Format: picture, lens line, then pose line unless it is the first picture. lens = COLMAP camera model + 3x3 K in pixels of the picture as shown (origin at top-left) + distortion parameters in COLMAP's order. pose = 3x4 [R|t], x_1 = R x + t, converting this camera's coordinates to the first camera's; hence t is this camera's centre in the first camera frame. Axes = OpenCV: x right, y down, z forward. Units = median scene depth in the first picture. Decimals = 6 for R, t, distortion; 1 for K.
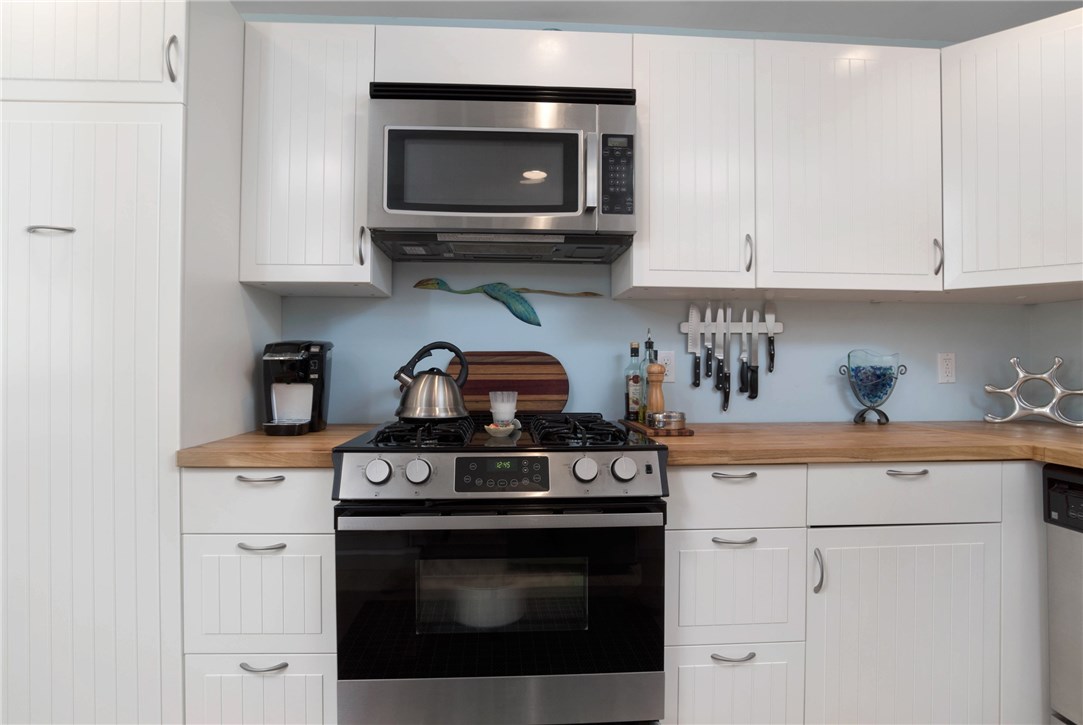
lens RADIAL K [[581.1, 0, 541.5], [0, 581.1, 362.5], [0, 0, 1]] dist [-0.002205, 0.000557]
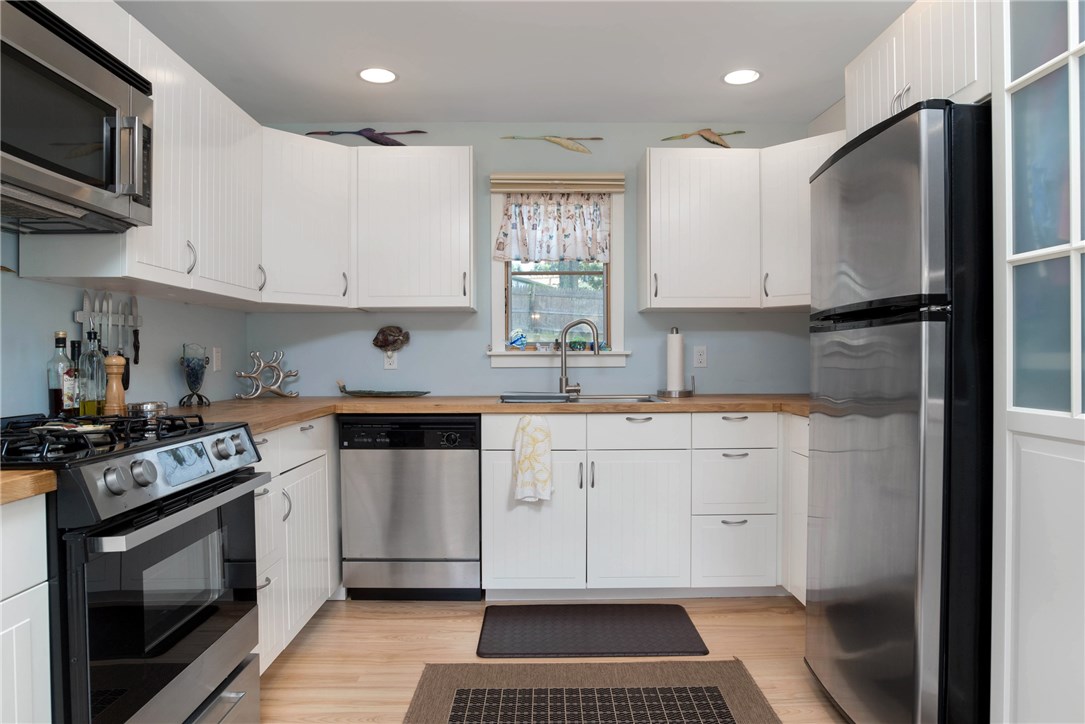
lens RADIAL K [[693.2, 0, 542.5], [0, 693.2, 362.0], [0, 0, 1]] dist [-0.040243, 0.002080]
pose [[0.058553, -0.008107, 0.998251, -0.835962], [-0.006535, 0.999942, 0.008504, -0.001916], [-0.998263, -0.007021, 0.058496, 0.214682]]
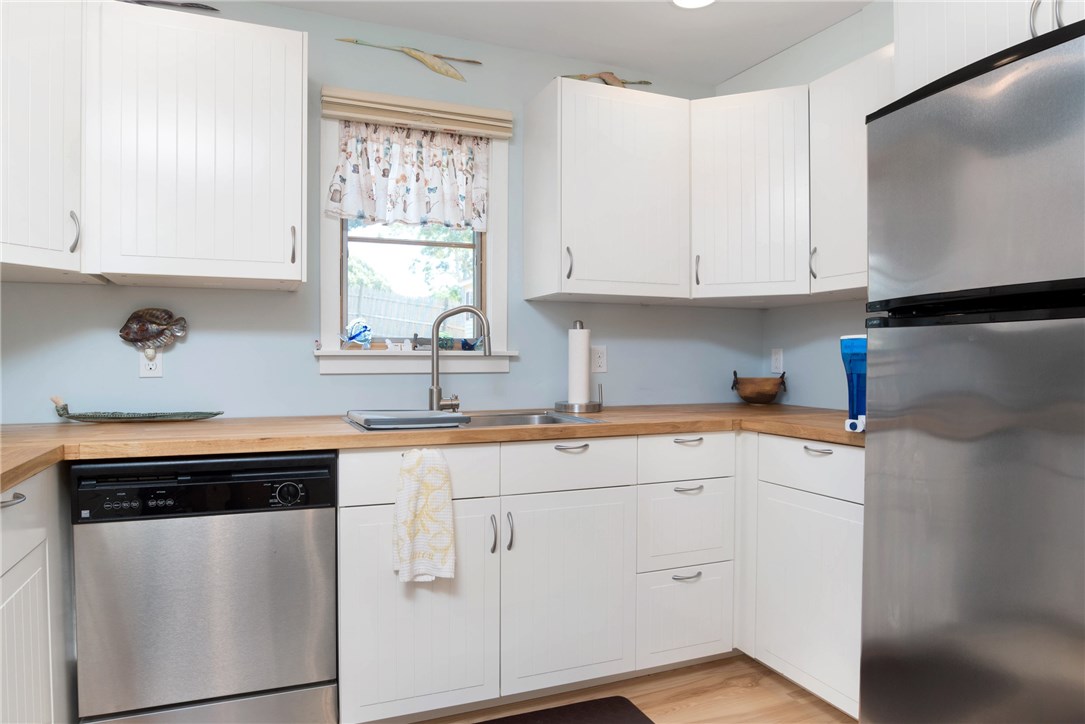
lens RADIAL K [[680.3, 0, 542.5], [0, 680.3, 362.0], [0, 0, 1]] dist [-0.039788, 0.002278]
pose [[-0.334610, -0.008343, 0.942320, -0.304398], [-0.010701, 0.999930, 0.005053, -0.002591], [-0.942296, -0.008393, -0.334676, 0.480946]]
